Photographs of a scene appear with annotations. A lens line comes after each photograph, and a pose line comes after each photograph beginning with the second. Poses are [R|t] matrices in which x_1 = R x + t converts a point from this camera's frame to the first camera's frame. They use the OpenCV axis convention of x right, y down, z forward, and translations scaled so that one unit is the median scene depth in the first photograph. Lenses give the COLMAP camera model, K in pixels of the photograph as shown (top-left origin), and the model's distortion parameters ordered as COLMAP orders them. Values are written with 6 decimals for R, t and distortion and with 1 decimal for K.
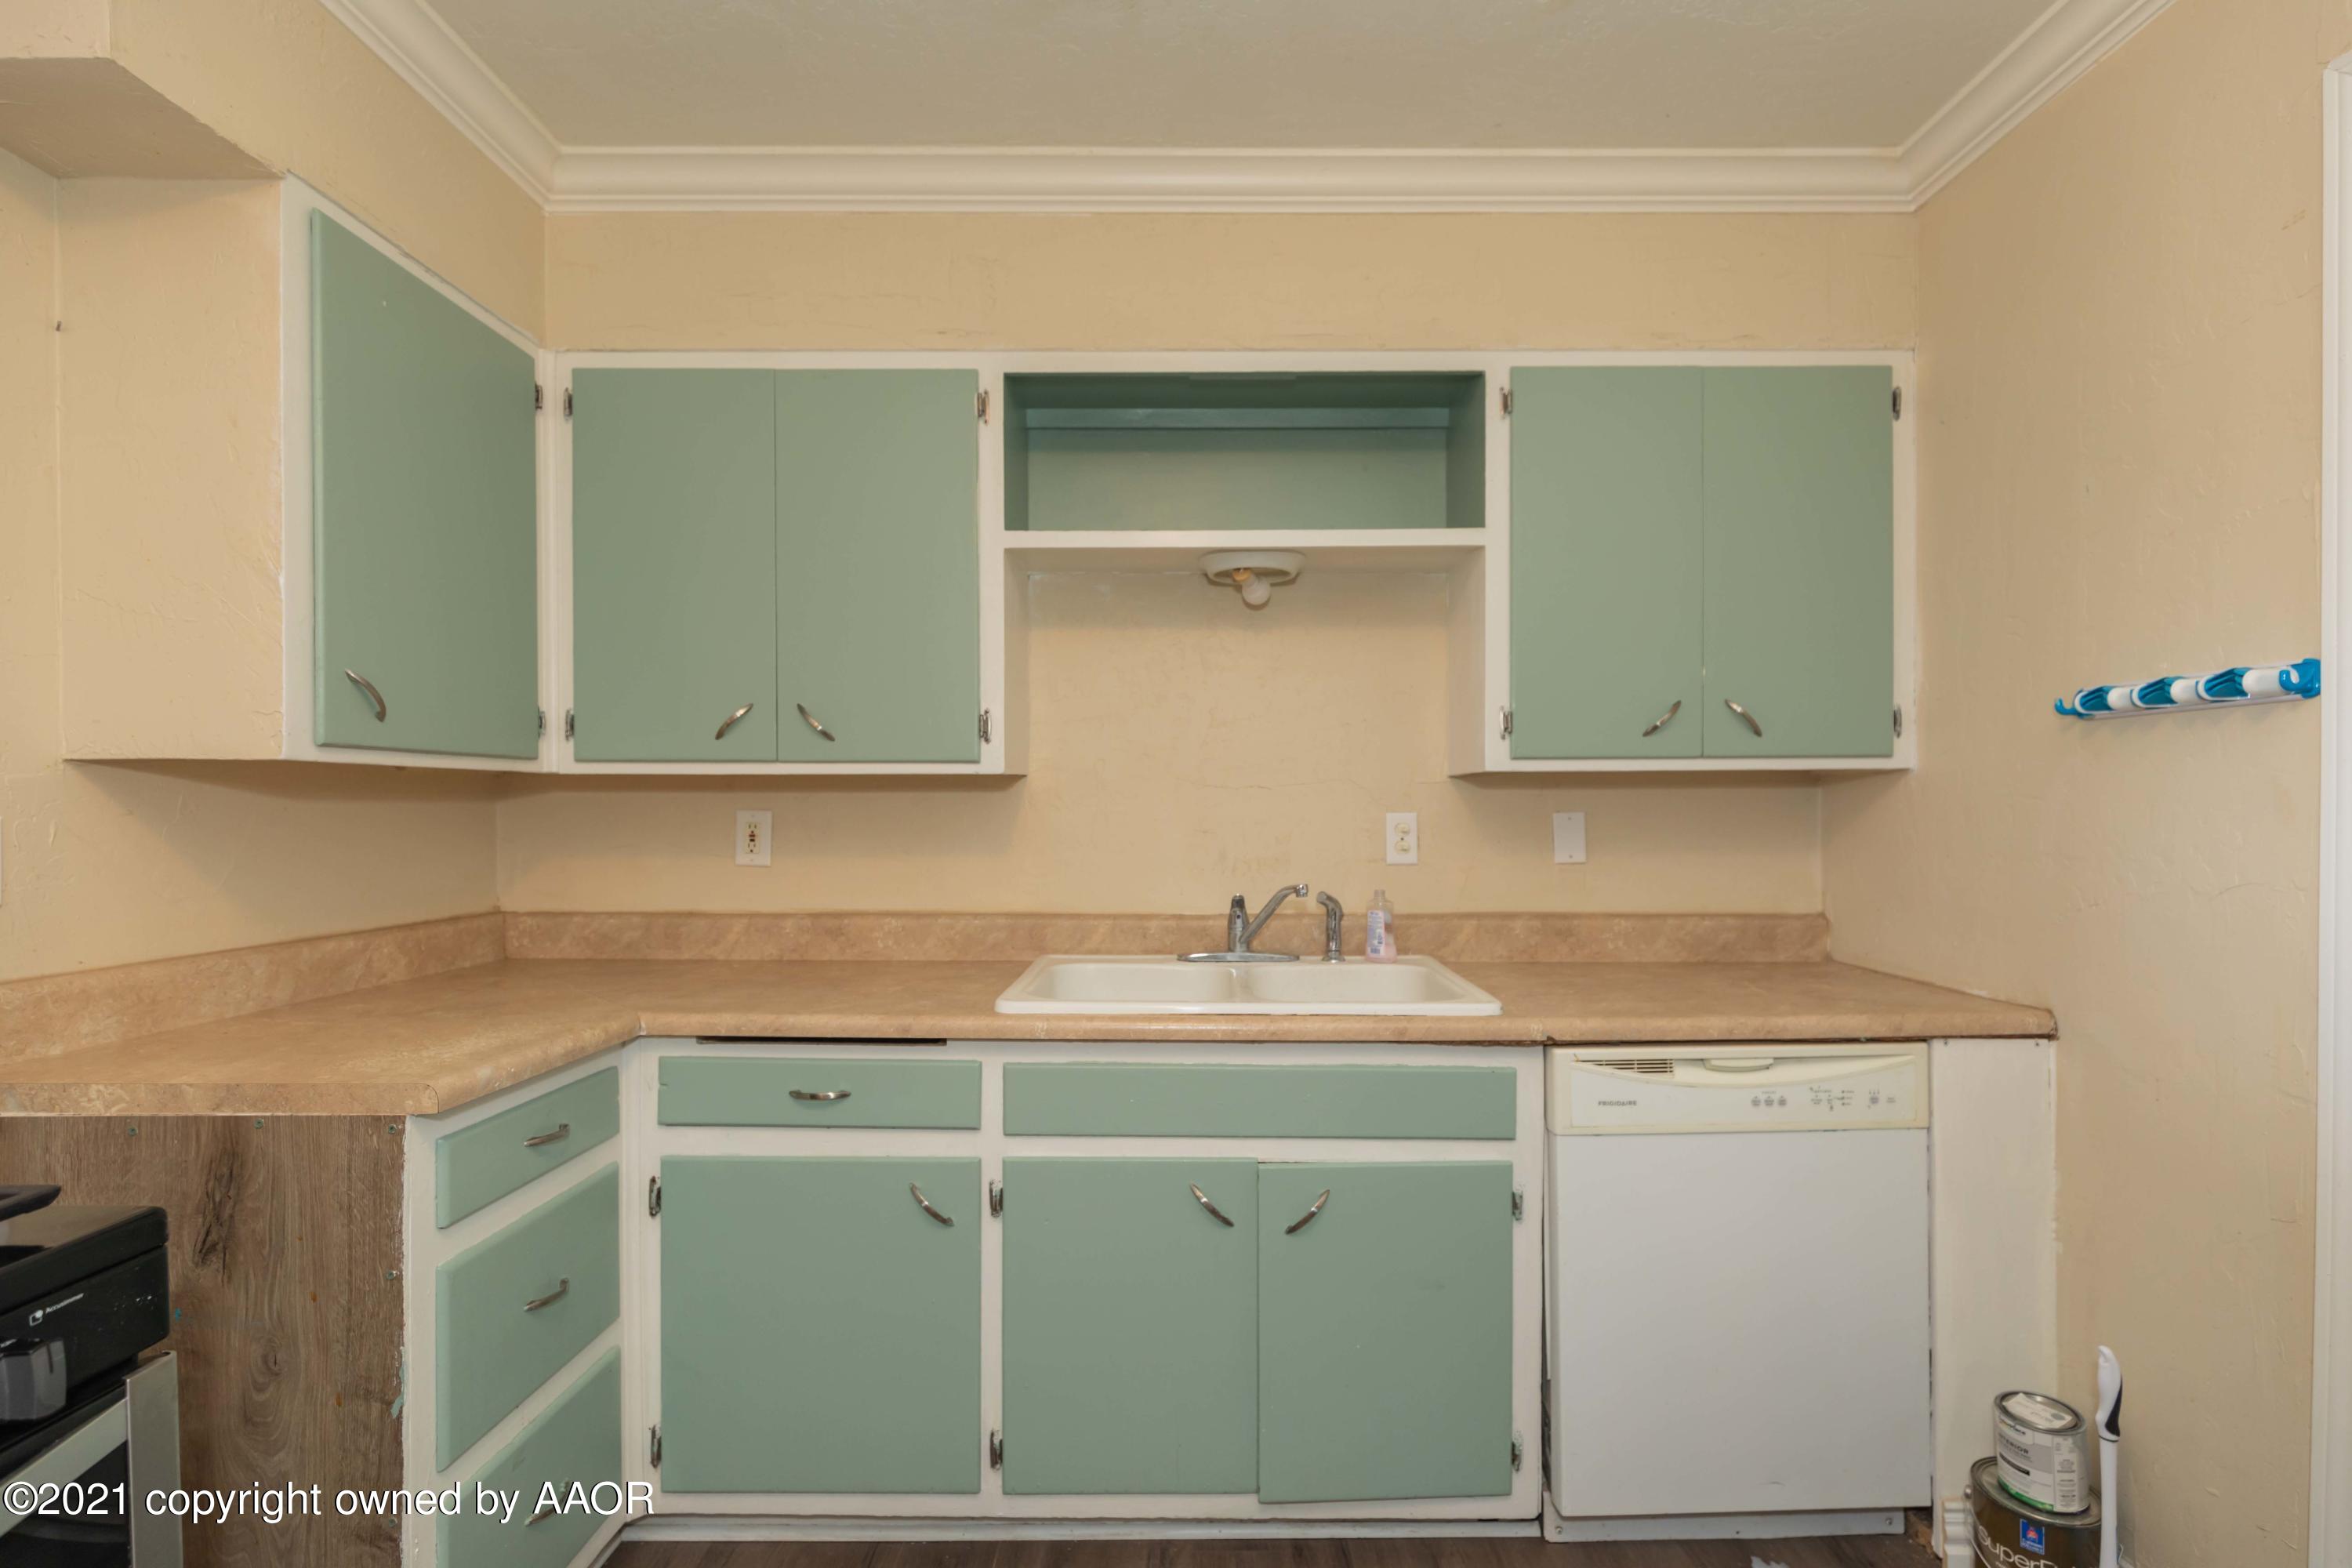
lens RADIAL K [[965.6, 0, 1308.0], [0, 965.6, 817.3], [0, 0, 1]] dist [-0.000939, 0.000096]
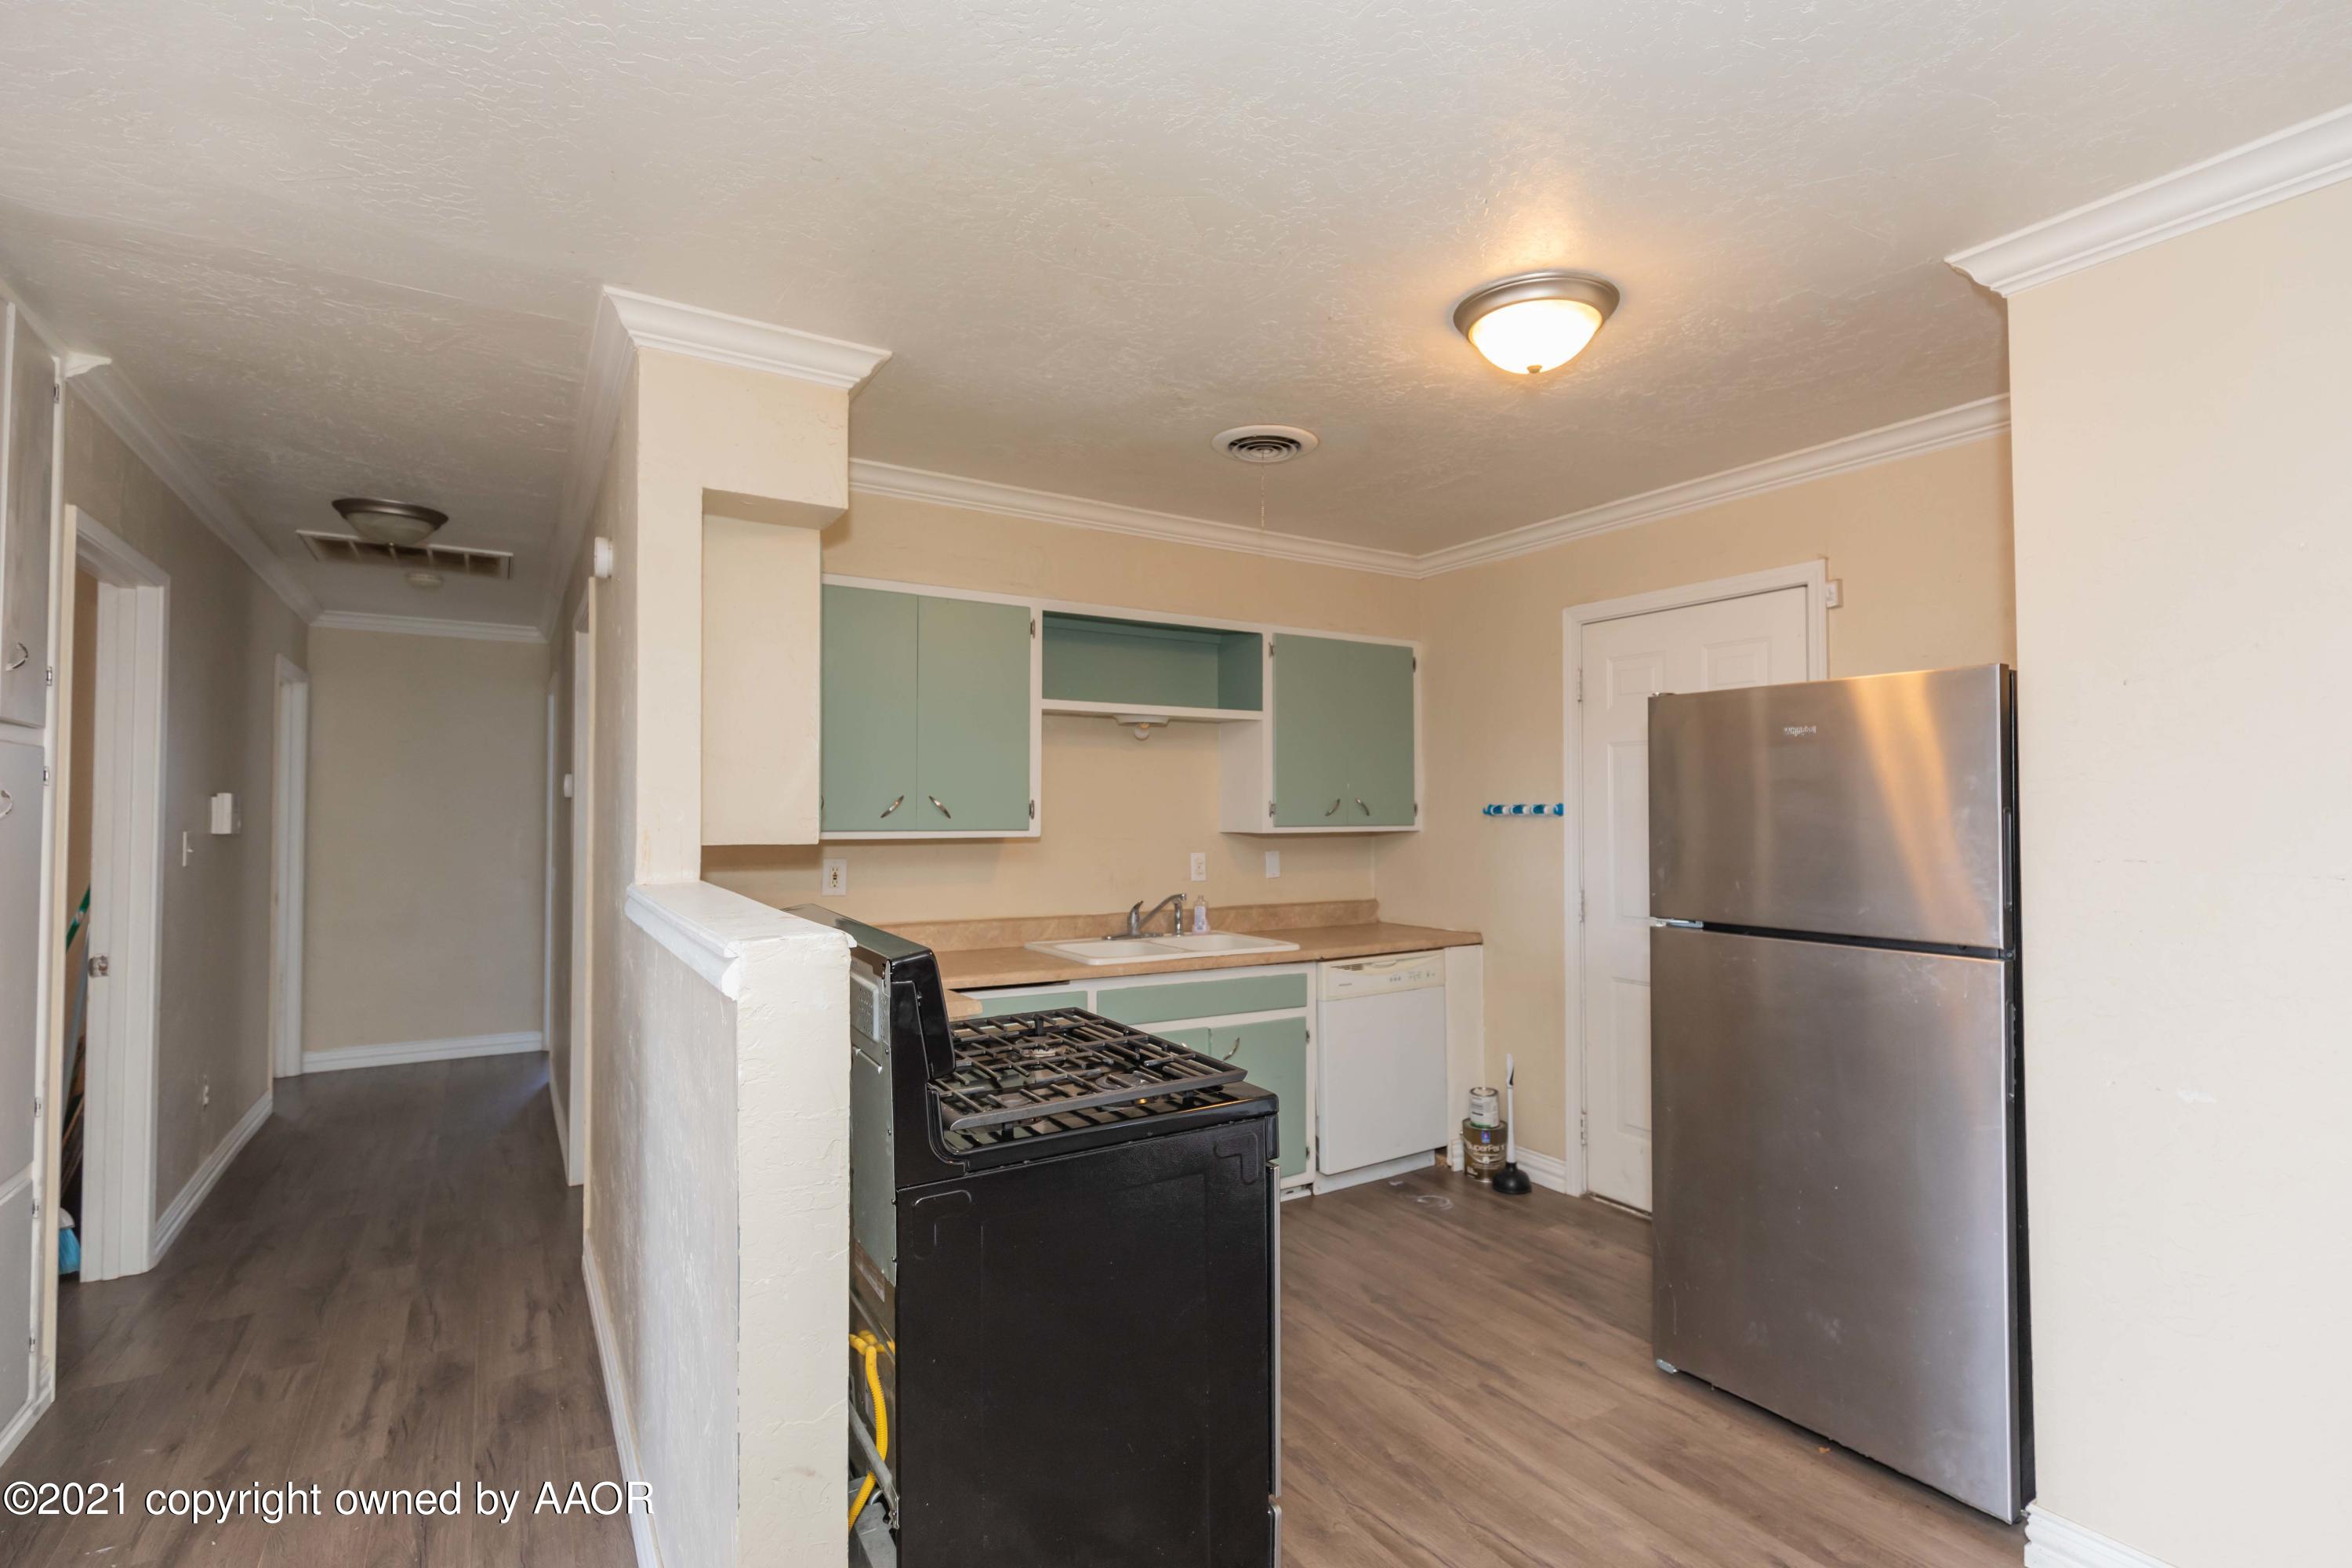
lens RADIAL K [[1111.6, 0, 1176.0], [0, 1111.6, 784.0], [0, 0, 1]] dist [0.001271, 0.000068]
pose [[0.848724, 0.015292, 0.528615, -1.191496], [0.002361, 0.999462, -0.032704, -0.074467], [-0.528831, 0.029005, 0.848232, -0.858332]]
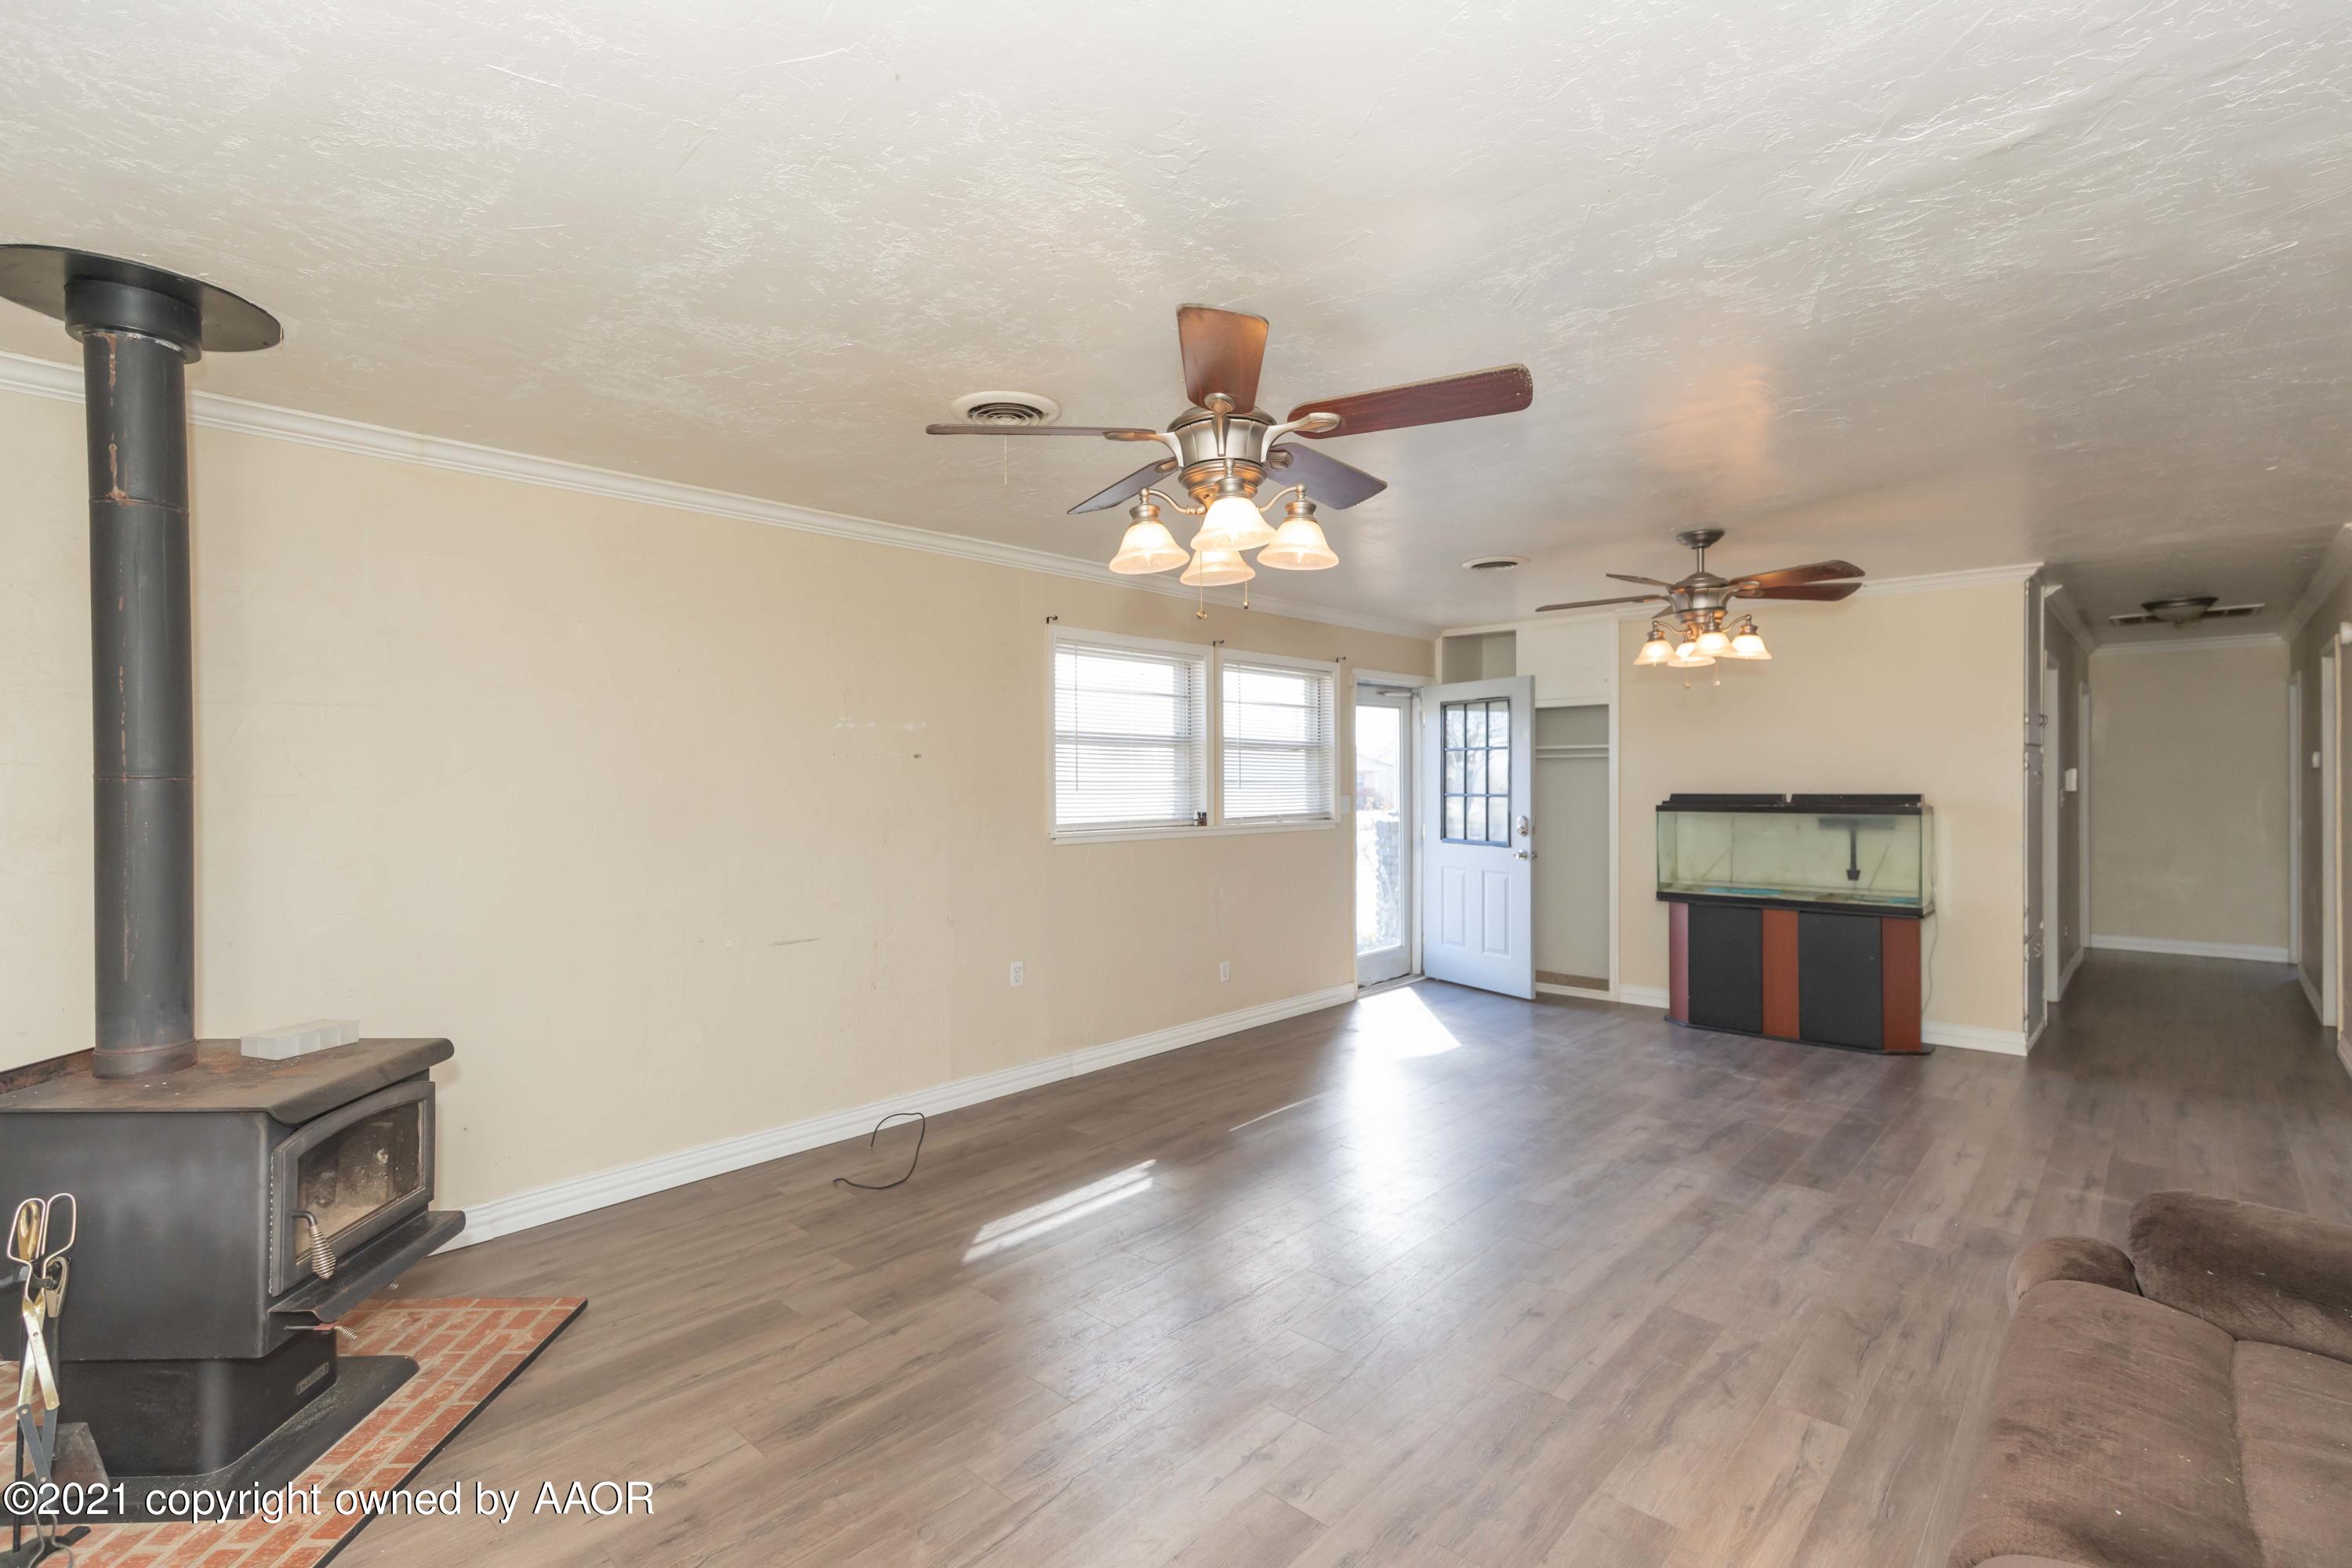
lens RADIAL K [[1060.1, 0, 1163.4], [0, 1060.1, 784.4], [0, 0, 1]] dist [0.001467, 0.000346]
pose [[0.725805, -0.000552, -0.687900, -1.374080], [0.000667, 1.000000, -0.000100, -0.076973], [0.687900, -0.000386, 0.725805, -3.089676]]
